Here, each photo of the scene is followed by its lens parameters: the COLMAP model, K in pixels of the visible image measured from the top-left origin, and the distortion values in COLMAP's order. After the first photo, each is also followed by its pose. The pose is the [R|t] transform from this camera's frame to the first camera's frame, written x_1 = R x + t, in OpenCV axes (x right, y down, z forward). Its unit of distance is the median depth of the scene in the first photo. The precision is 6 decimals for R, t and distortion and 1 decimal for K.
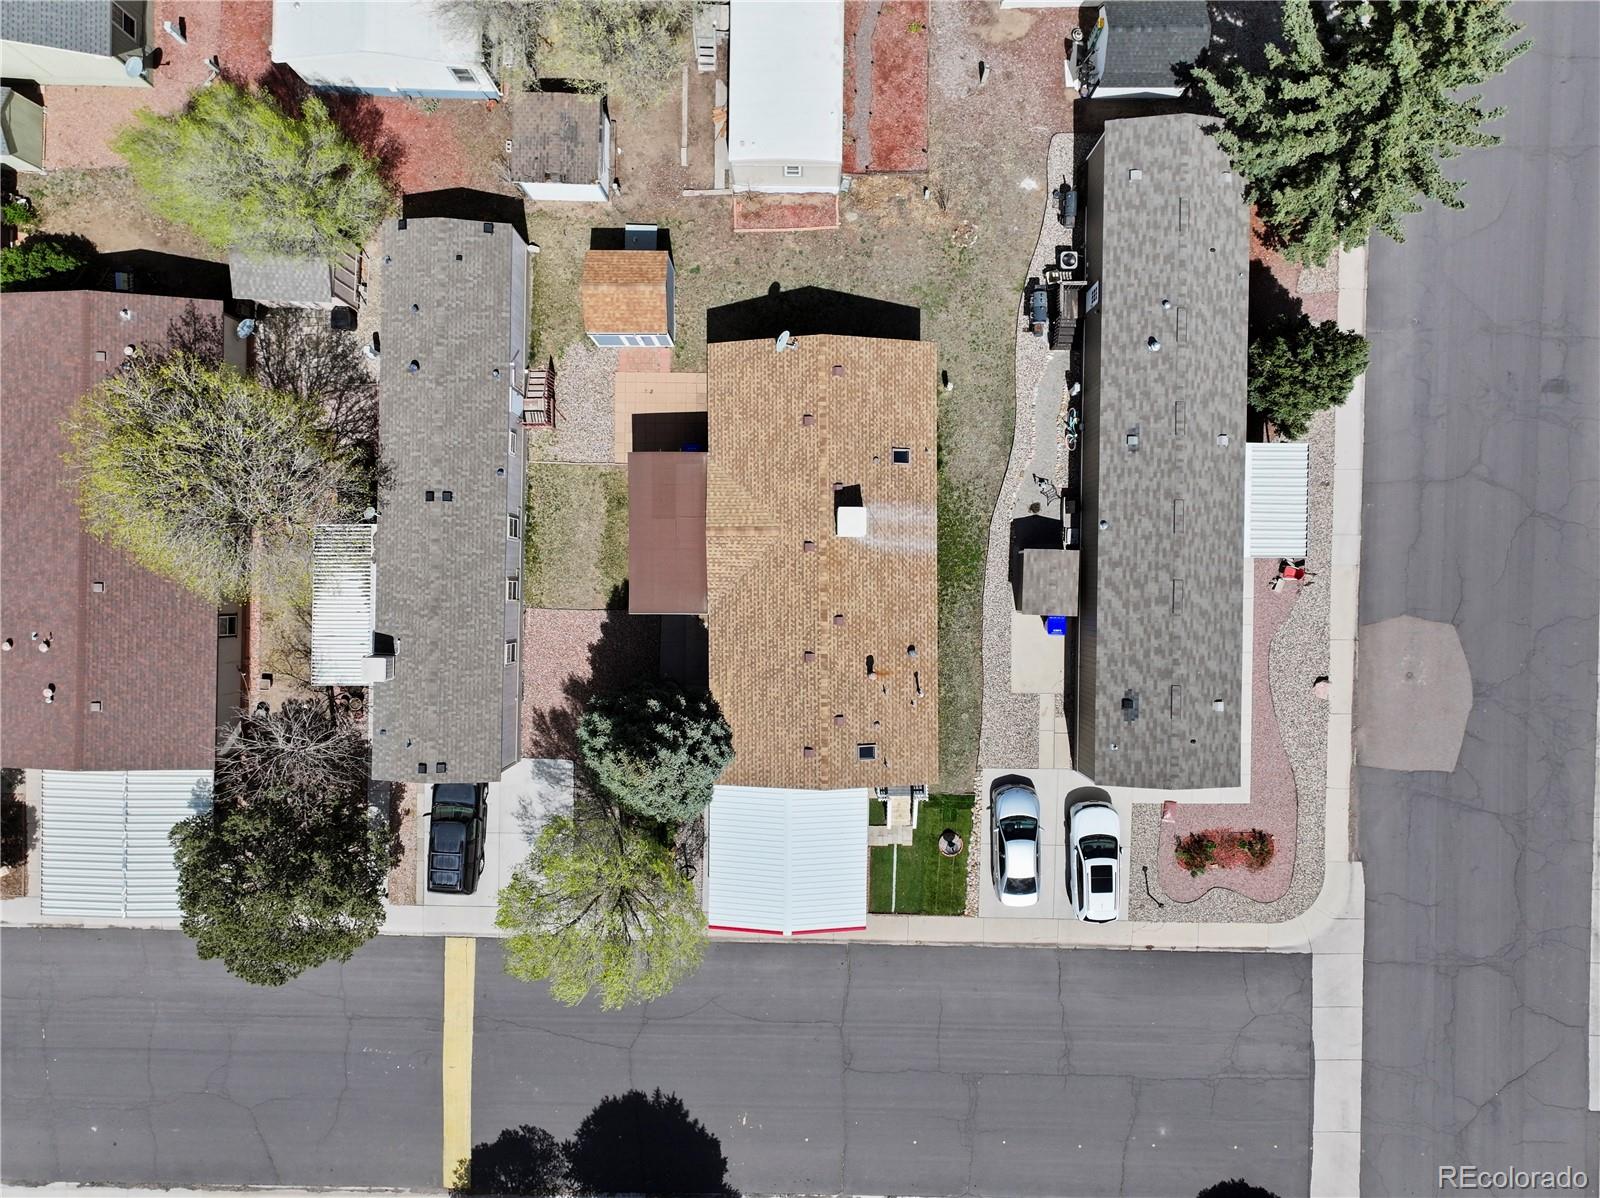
lens RADIAL K [[1122.9, 0, 803.9], [0, 1122.9, 595.3], [0, 0, 1]] dist [-0.004788, 0.020291]
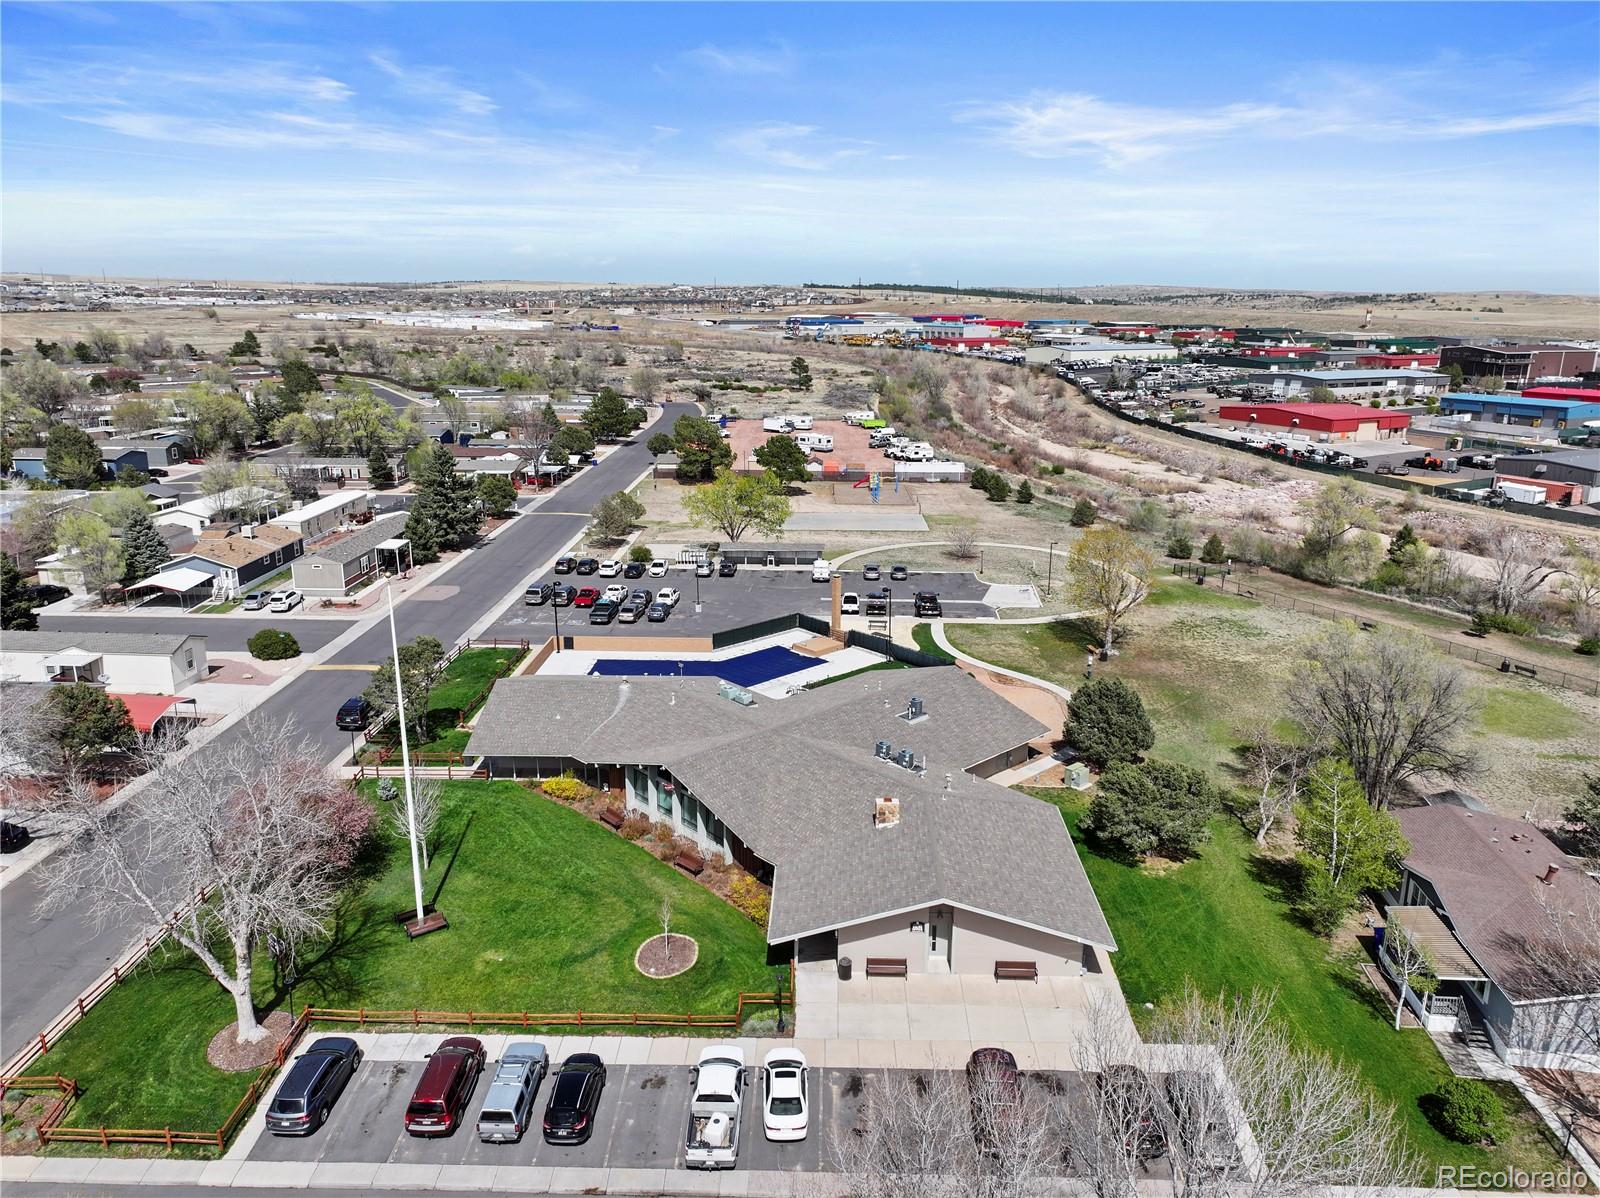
lens RADIAL K [[1122.9, 0, 803.9], [0, 1122.9, 595.3], [0, 0, 1]] dist [-0.004788, 0.020291]
pose [[0.999883, 0.004326, -0.014672, 1.461712], [-0.015290, 0.253614, -0.967185, 2.663984], [-0.000463, 0.967296, 0.253651, 0.330644]]
